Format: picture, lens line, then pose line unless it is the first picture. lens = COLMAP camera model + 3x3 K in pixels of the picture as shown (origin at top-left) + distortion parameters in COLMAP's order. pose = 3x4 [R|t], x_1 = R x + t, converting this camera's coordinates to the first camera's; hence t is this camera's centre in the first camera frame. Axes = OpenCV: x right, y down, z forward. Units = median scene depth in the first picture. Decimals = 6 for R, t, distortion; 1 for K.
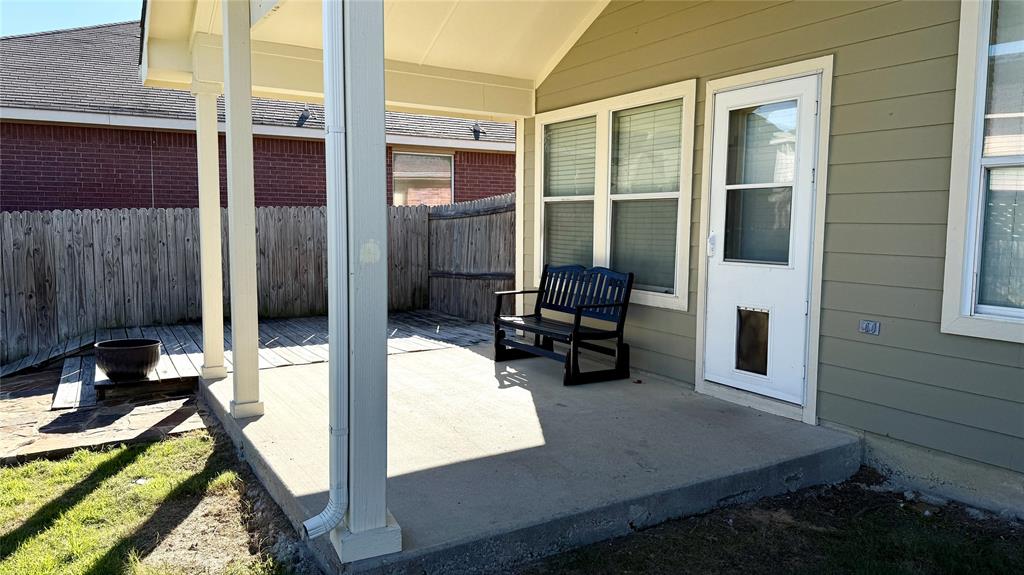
lens RADIAL K [[716.2, 0, 505.3], [0, 716.2, 286.8], [0, 0, 1]] dist [0.056056, -0.028792]
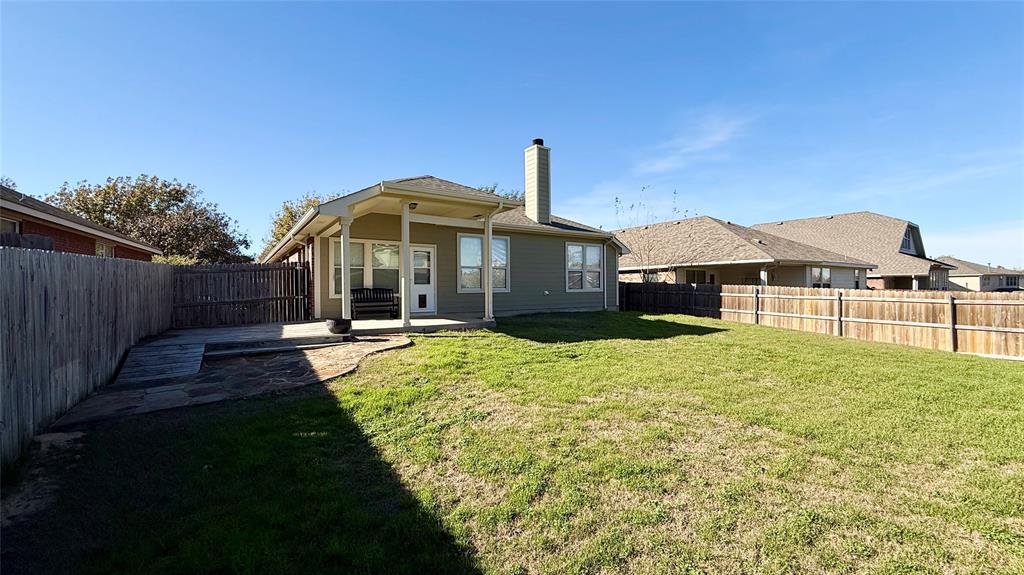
lens RADIAL K [[408.5, 0, 512.9], [0, 408.5, 292.3], [0, 0, 1]] dist [0.001573, 0.000488]
pose [[-0.066007, -0.017169, 0.997671, -2.063235], [0.099805, 0.994724, 0.023721, 0.012741], [-0.992815, 0.101138, -0.063945, 0.521953]]
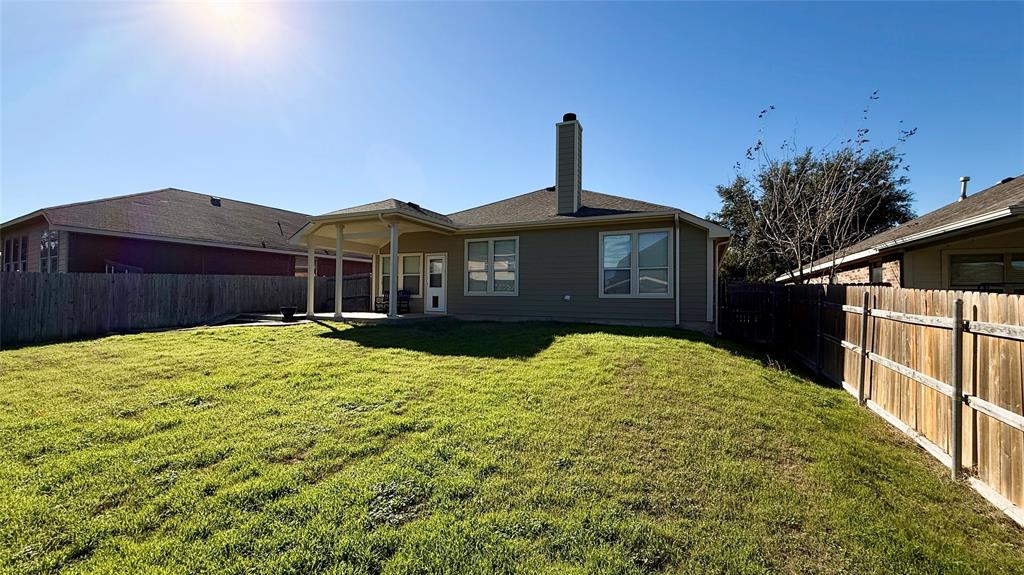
lens RADIAL K [[408.5, 0, 509.7], [0, 408.5, 286.6], [0, 0, 1]] dist [0.001573, 0.000488]
pose [[0.832785, 0.015505, 0.553379, -0.797002], [0.047081, 0.994003, -0.098702, 0.259060], [-0.551591, 0.108251, 0.827061, -1.656276]]
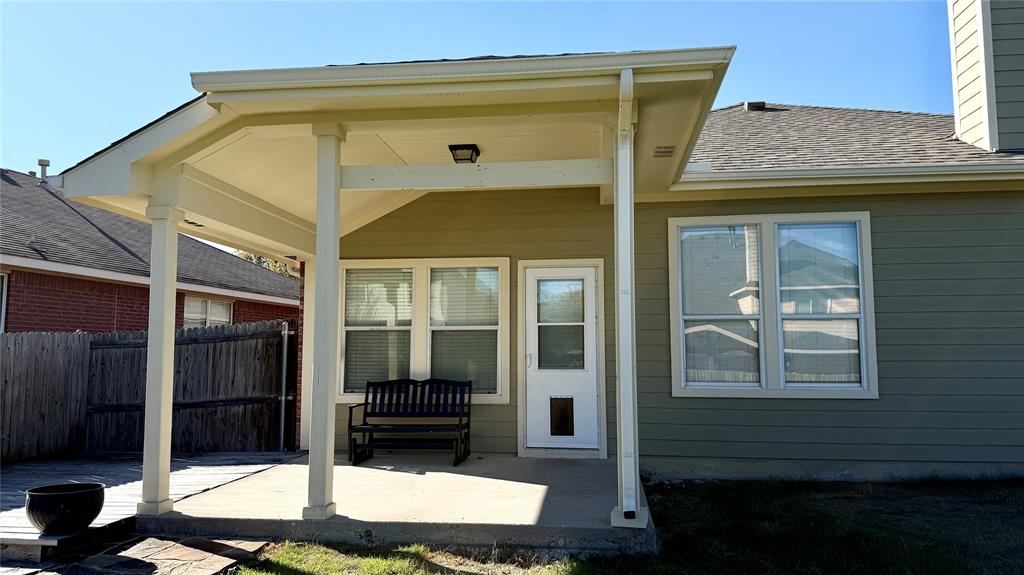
lens RADIAL K [[716.2, 0, 513.4], [0, 716.2, 291.6], [0, 0, 1]] dist [0.056056, -0.028792]
pose [[0.613240, 0.062472, 0.787422, -0.935528], [0.080352, 0.986763, -0.140865, 0.013245], [-0.785799, 0.149654, 0.600103, 0.044974]]
